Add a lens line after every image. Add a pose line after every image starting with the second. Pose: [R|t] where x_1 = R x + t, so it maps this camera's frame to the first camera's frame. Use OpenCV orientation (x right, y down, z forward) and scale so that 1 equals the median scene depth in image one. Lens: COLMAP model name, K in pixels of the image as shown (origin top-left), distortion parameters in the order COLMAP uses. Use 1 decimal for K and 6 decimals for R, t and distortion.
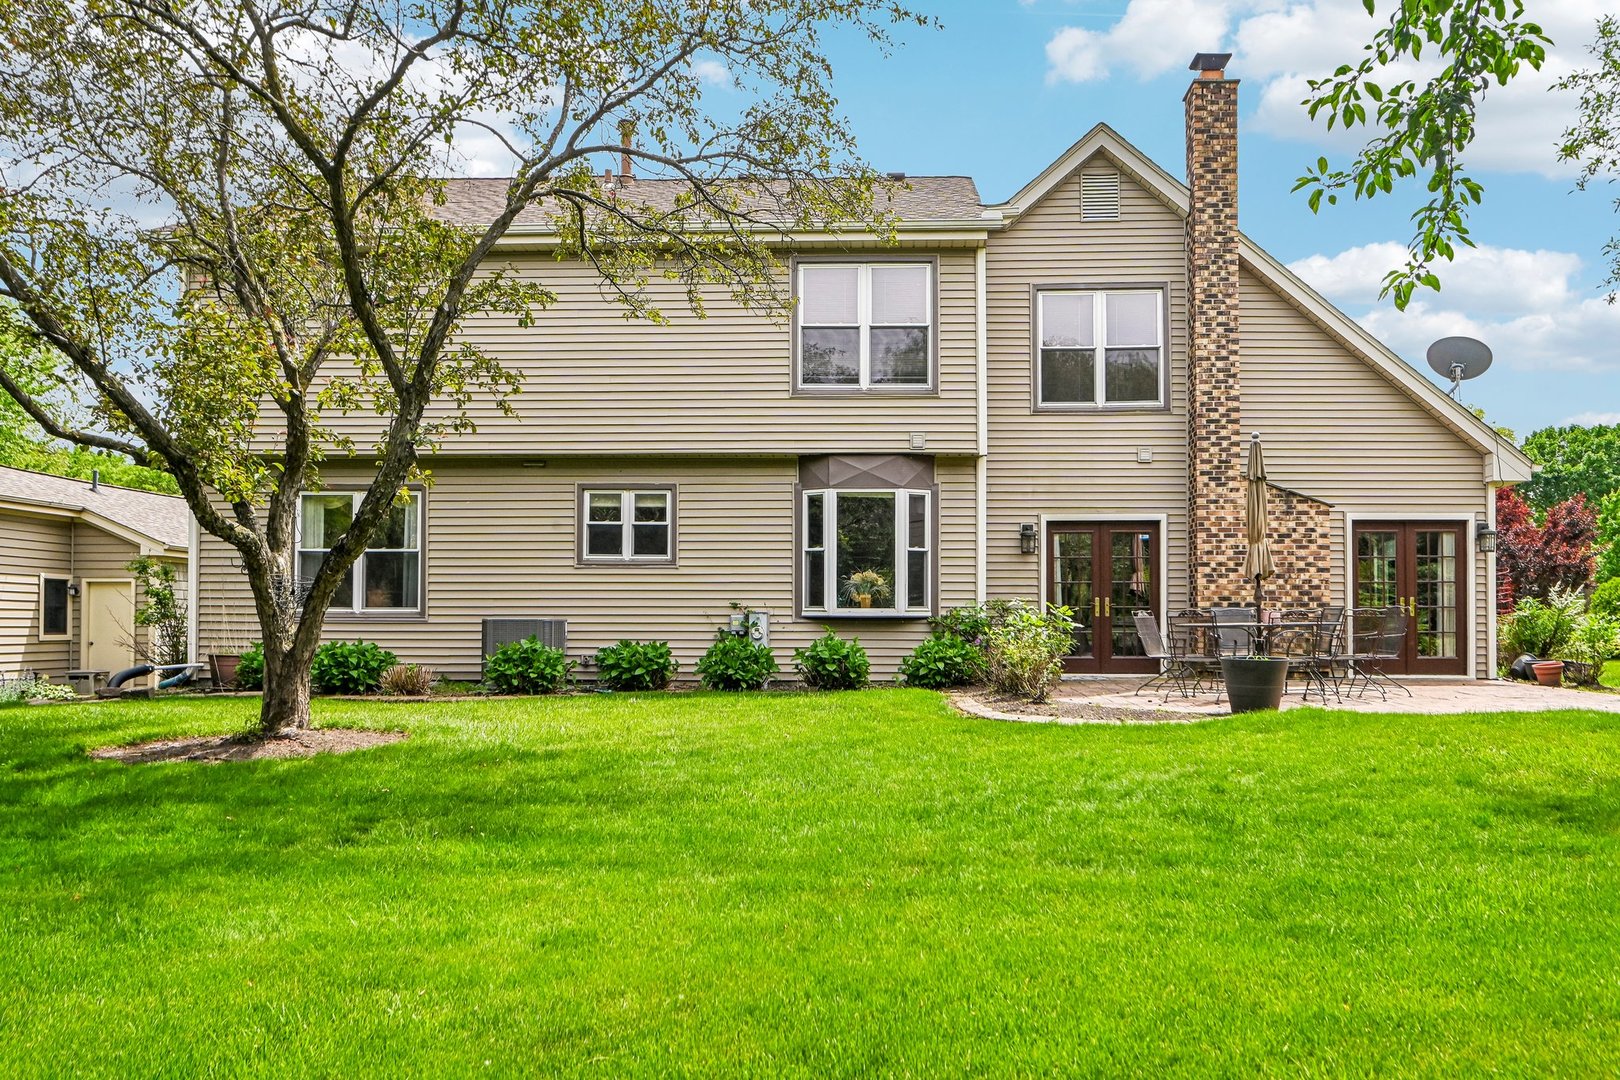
lens RADIAL K [[1208.0, 0, 811.4], [0, 1208.0, 544.3], [0, 0, 1]] dist [-0.013199, -0.001329]
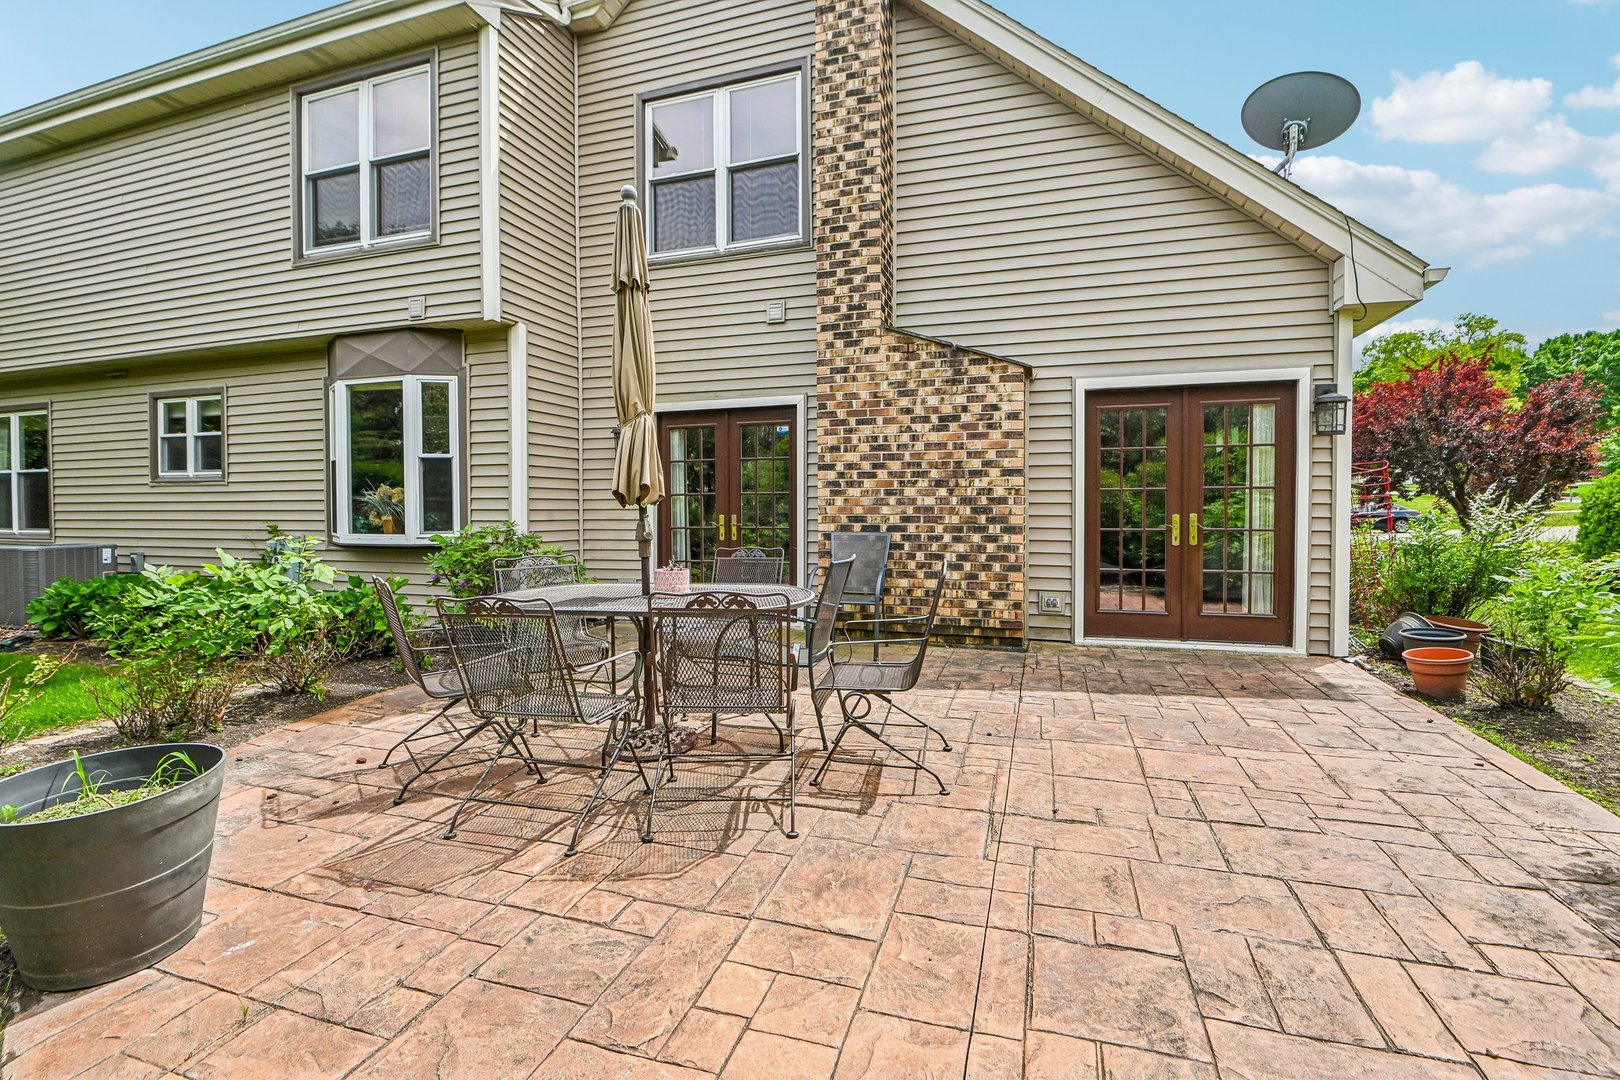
lens RADIAL K [[736.7, 0, 788.8], [0, 736.7, 497.9], [0, 0, 1]] dist [-0.012590, -0.002306]
pose [[0.962539, -0.010513, -0.270939, 0.412993], [0.026046, 0.998212, 0.053798, 0.011193], [0.269889, -0.058840, 0.961092, 0.605309]]
